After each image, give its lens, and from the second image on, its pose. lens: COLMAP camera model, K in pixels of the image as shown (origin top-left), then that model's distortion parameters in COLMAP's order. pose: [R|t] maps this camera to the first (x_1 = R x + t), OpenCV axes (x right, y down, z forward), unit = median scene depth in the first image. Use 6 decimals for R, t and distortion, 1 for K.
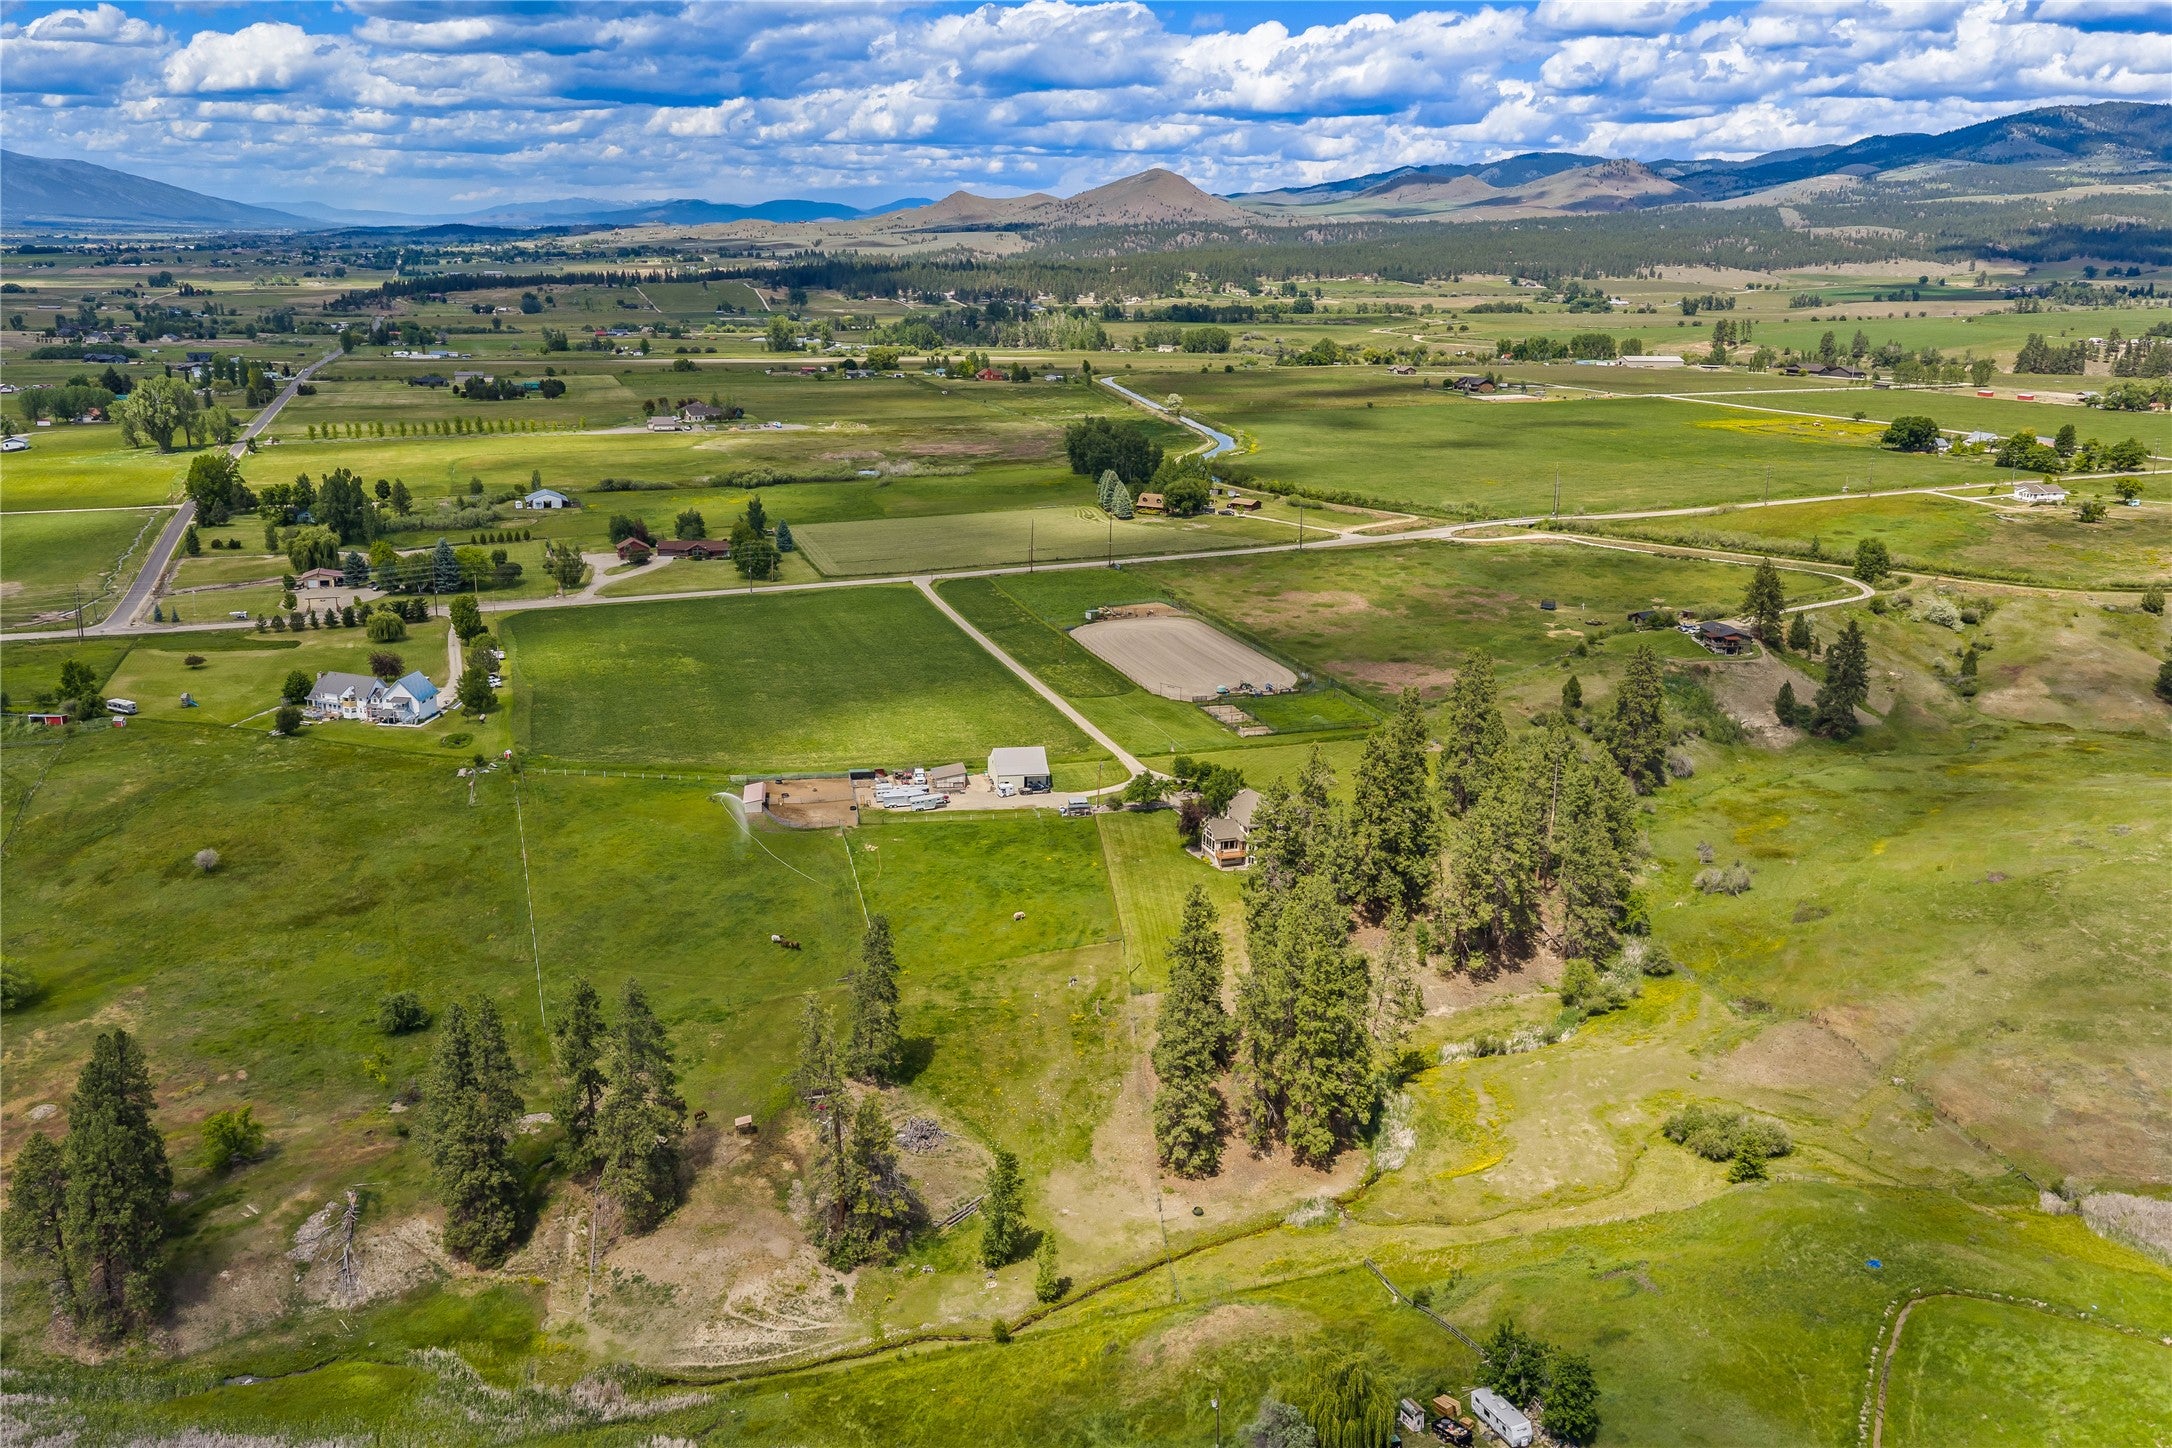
lens RADIAL K [[1786.7, 0, 1099.3], [0, 1786.7, 767.1], [0, 0, 1]] dist [0.006254, -0.001850]
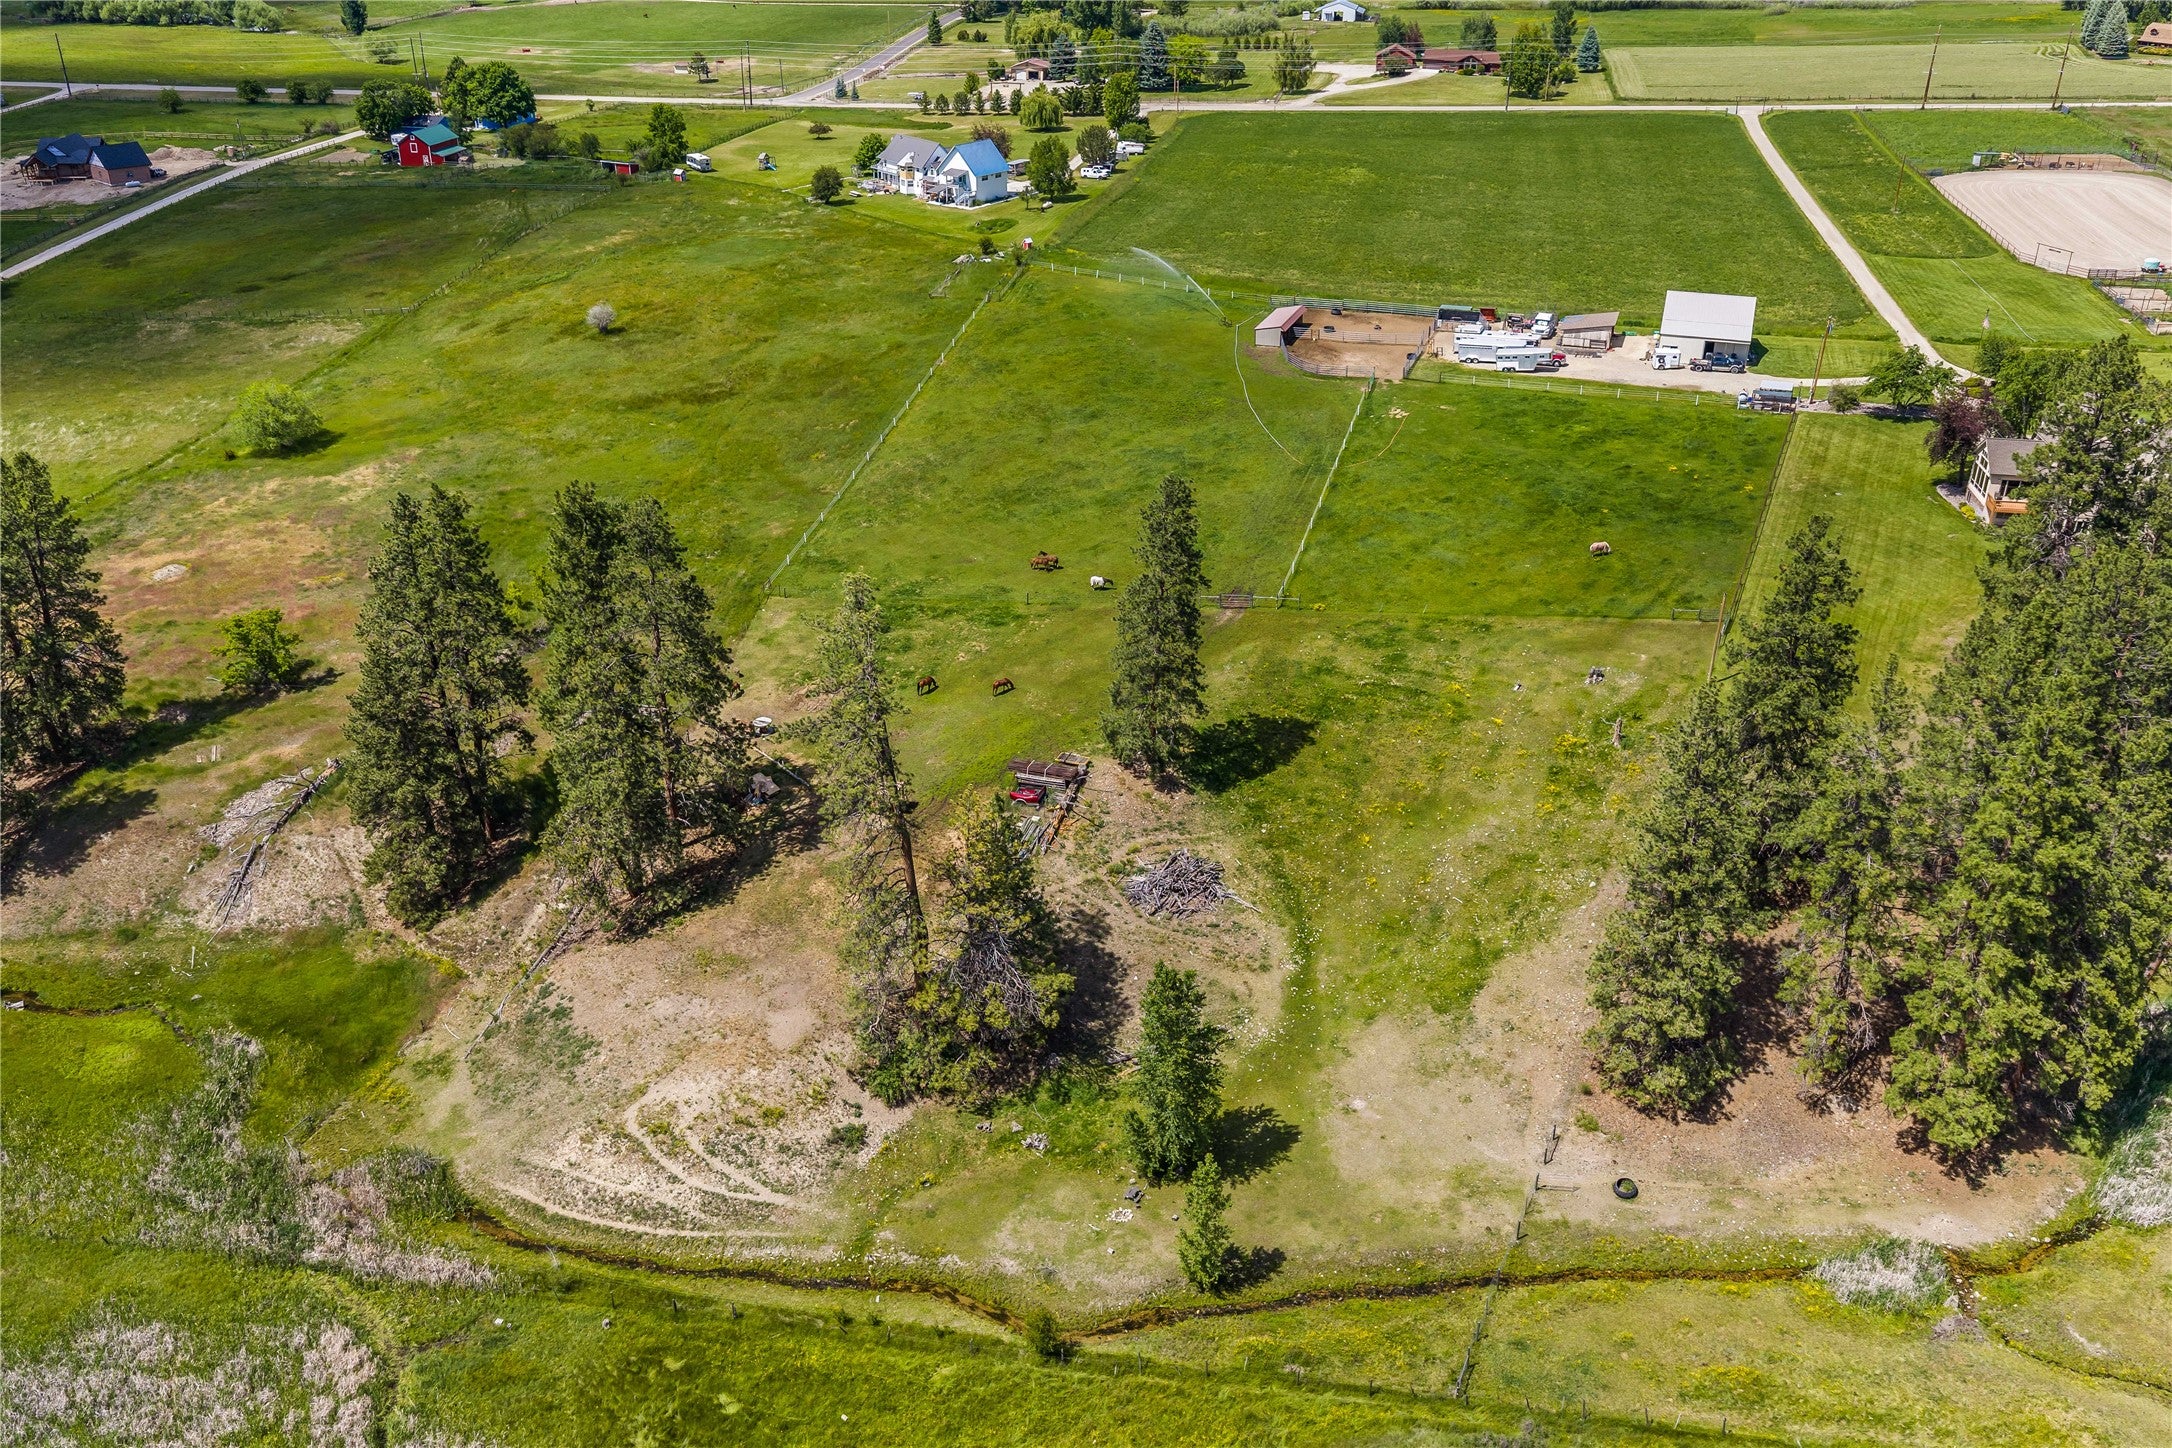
lens RADIAL K [[1786.7, 0, 1099.3], [0, 1786.7, 767.1], [0, 0, 1]] dist [0.006254, -0.001850]
pose [[0.868451, 0.218165, -0.445194, 0.105879], [-0.127747, 0.966124, 0.224245, 0.046154], [0.479035, -0.137873, 0.866901, 0.473267]]
